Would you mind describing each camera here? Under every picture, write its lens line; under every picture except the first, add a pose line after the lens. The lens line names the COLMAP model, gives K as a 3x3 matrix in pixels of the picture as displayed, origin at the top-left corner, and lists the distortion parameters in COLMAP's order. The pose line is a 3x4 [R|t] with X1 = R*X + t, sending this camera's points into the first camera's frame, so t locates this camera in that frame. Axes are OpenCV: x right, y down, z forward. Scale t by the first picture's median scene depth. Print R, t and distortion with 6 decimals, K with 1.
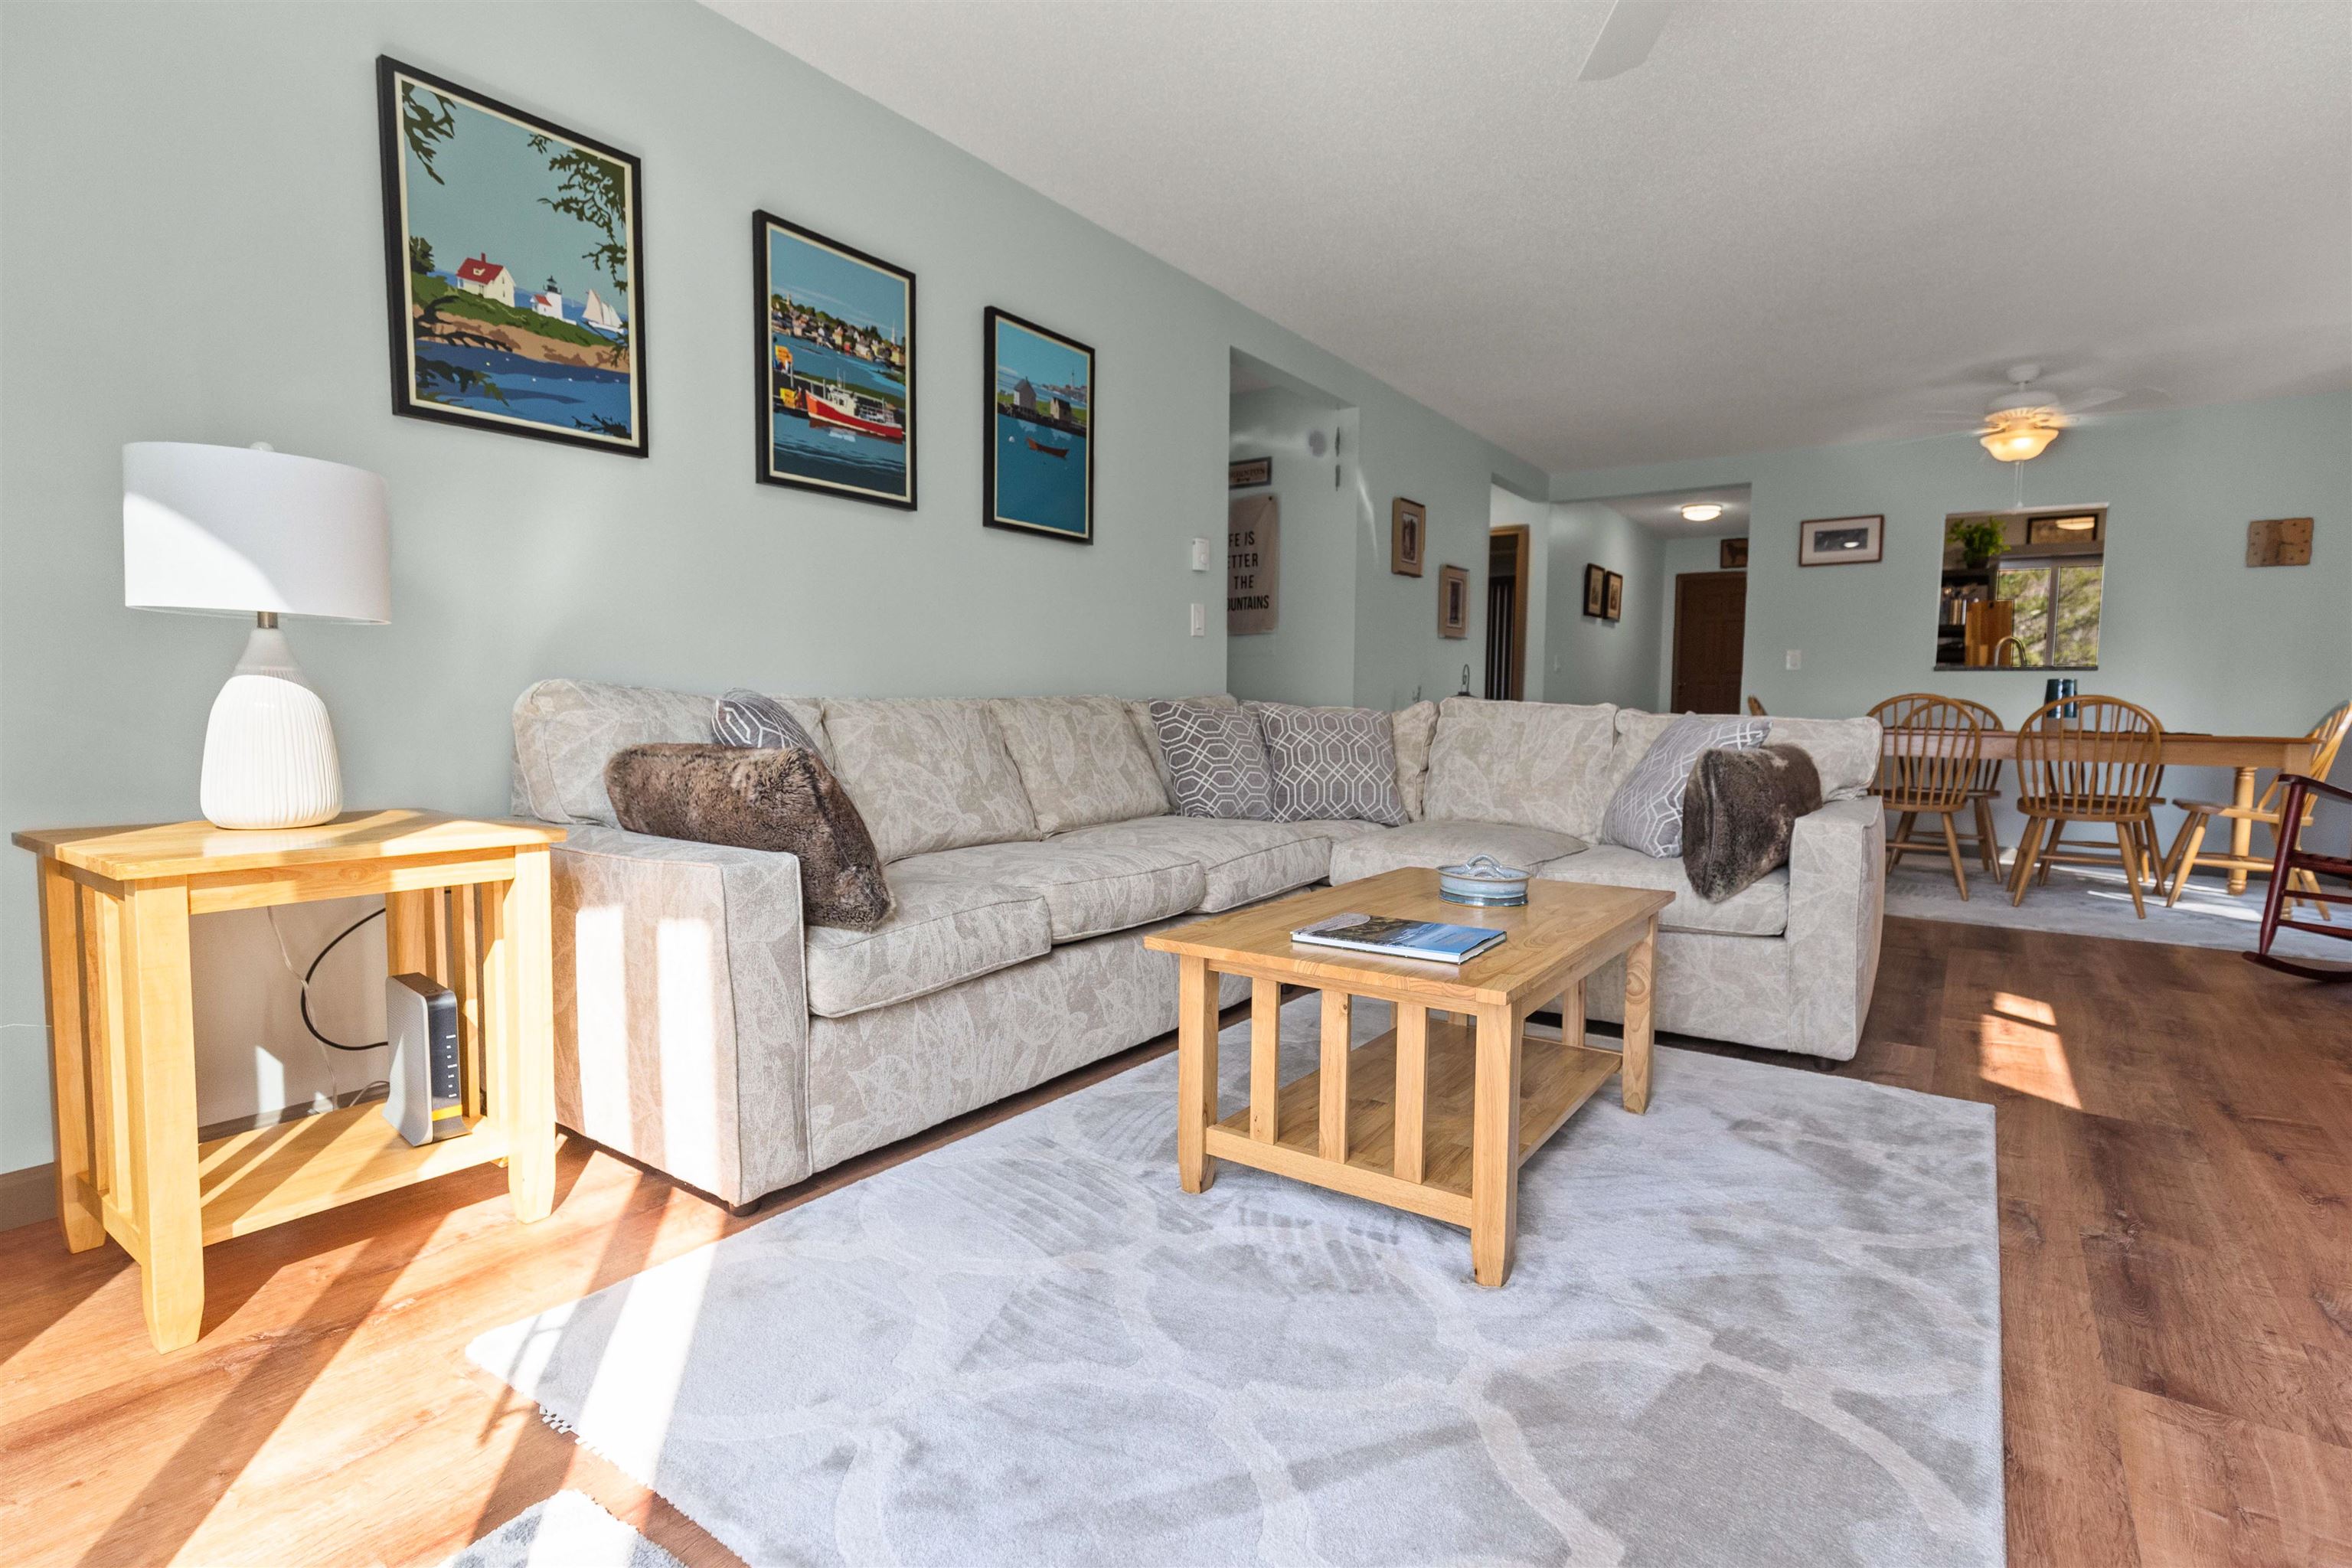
lens RADIAL K [[1103.3, 0, 1176.0], [0, 1103.3, 784.0], [0, 0, 1]] dist [0.006921, -0.000296]
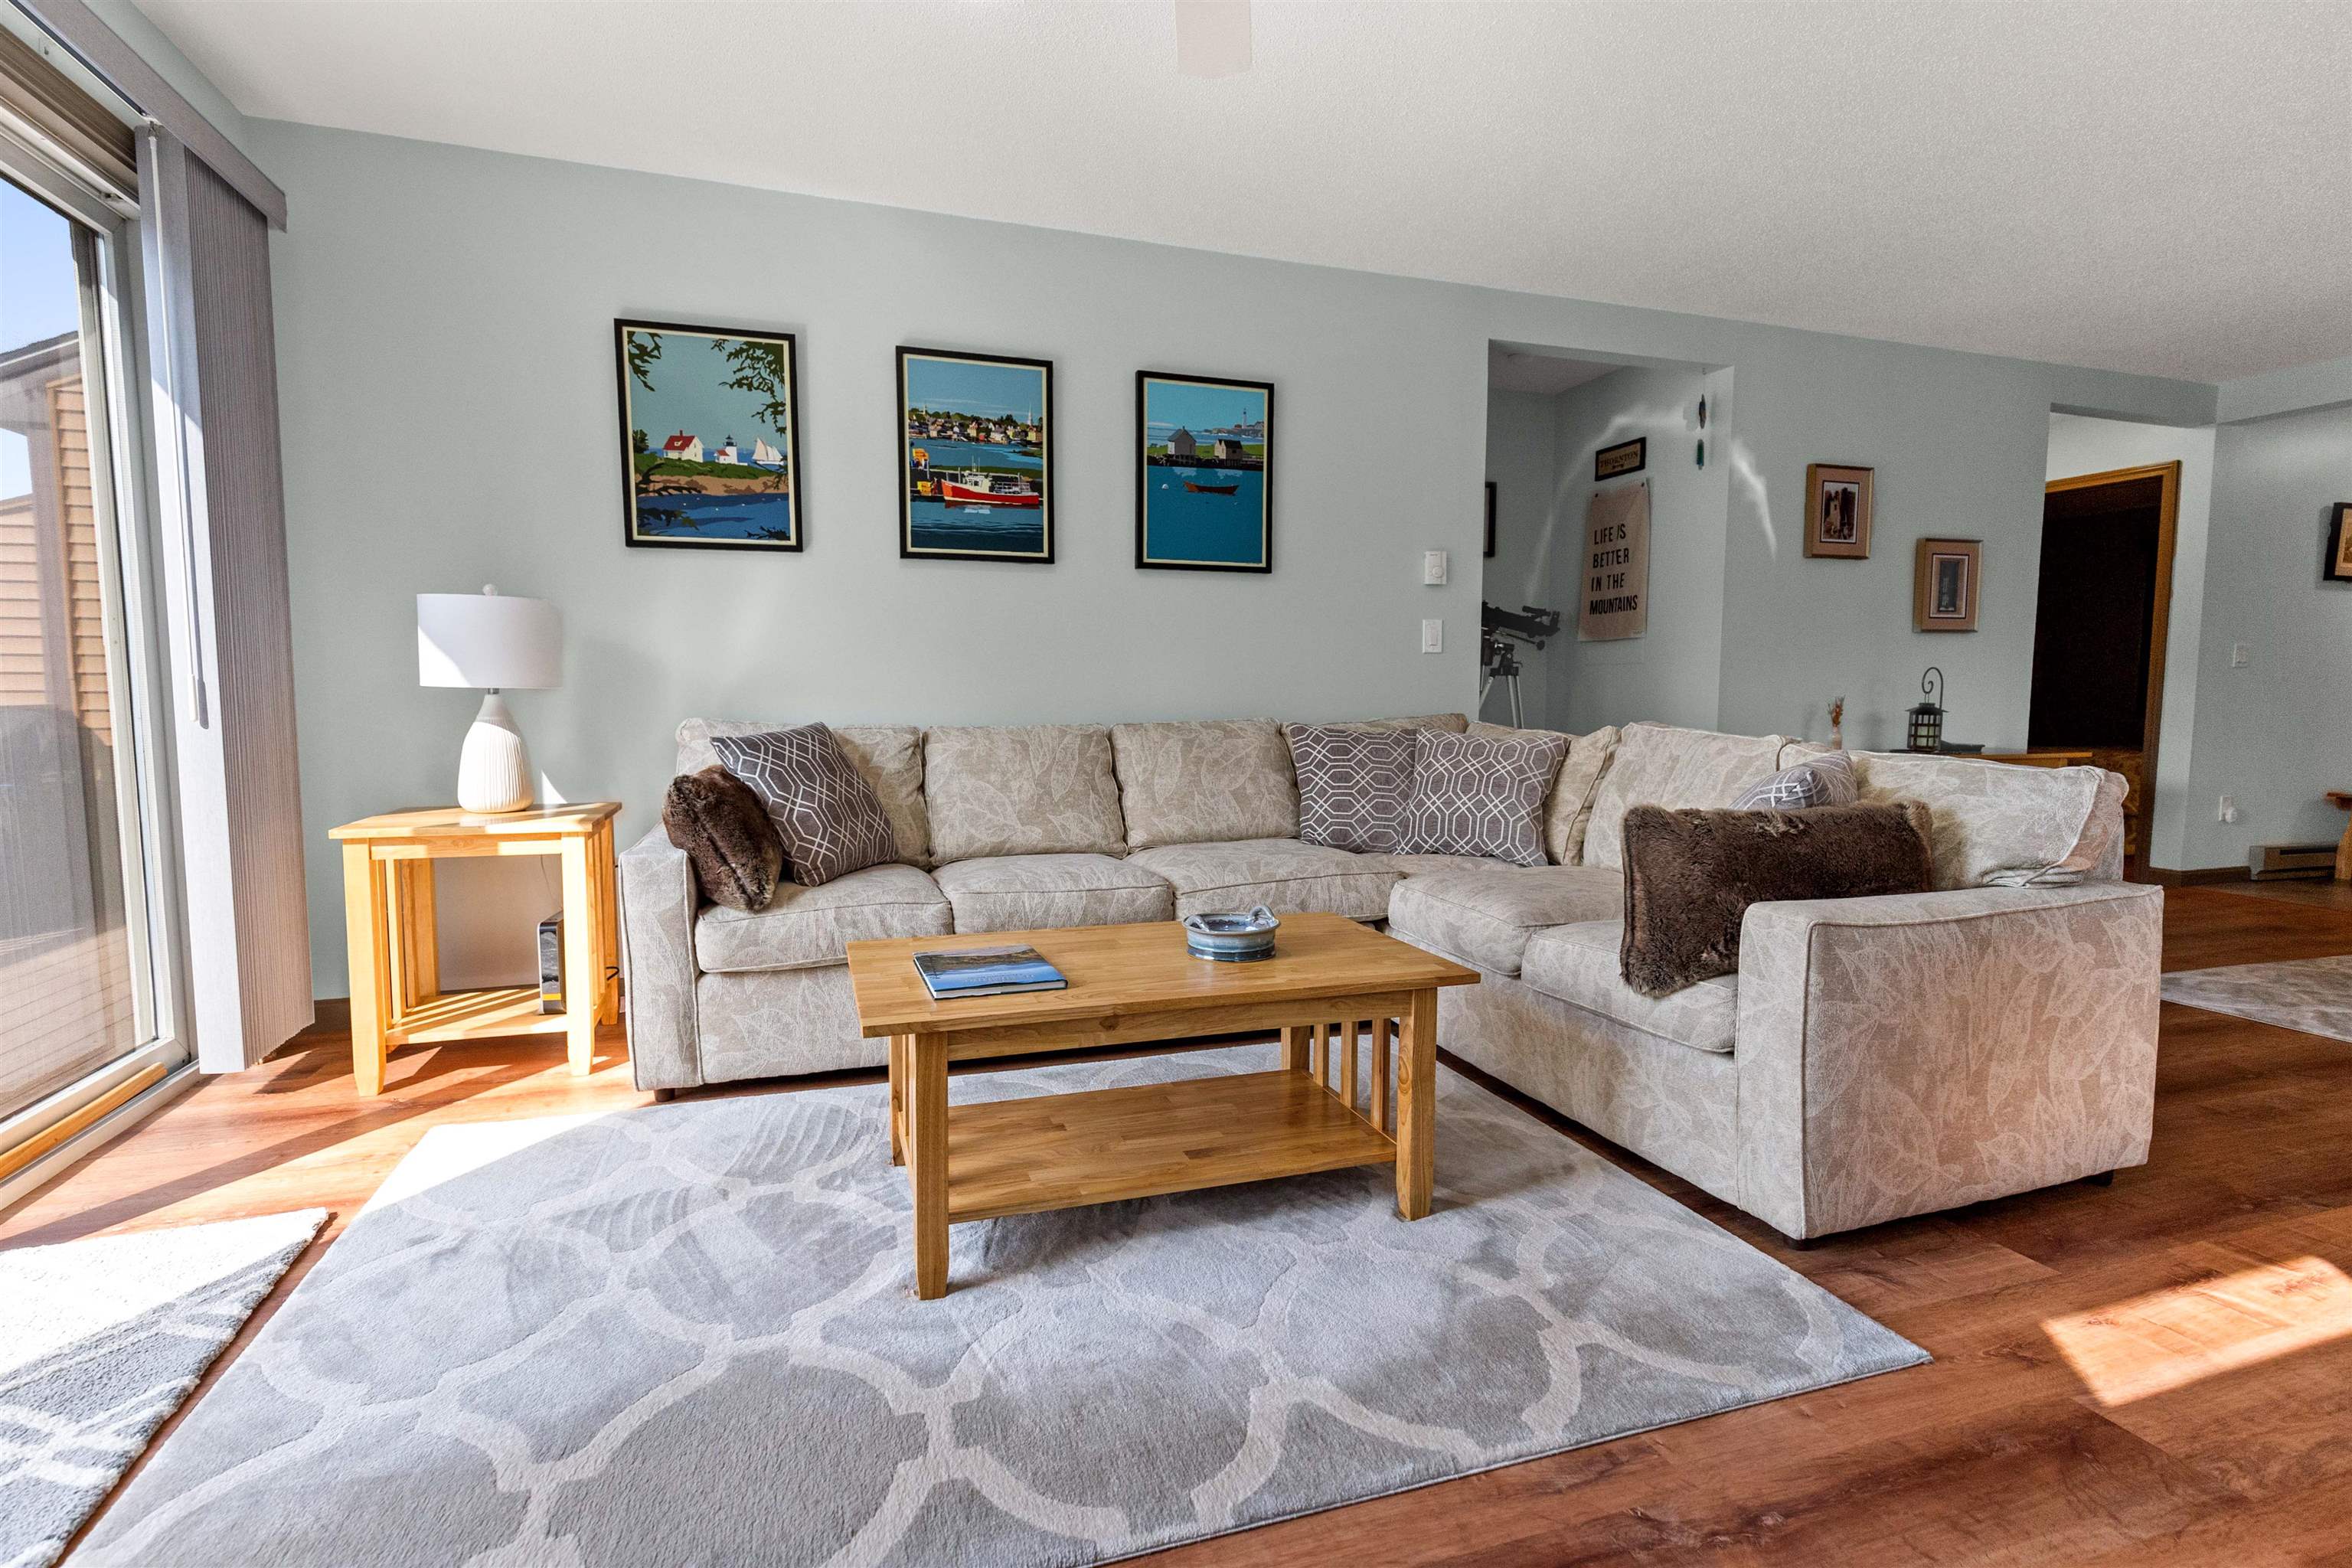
lens RADIAL K [[1097.5, 0, 1176.0], [0, 1097.5, 784.0], [0, 0, 1]] dist [0.013704, -0.000650]
pose [[0.813361, 0.040971, -0.580315, 0.630273], [-0.037794, 0.999131, 0.017568, -0.045364], [0.580531, 0.007644, 0.814202, 0.149168]]
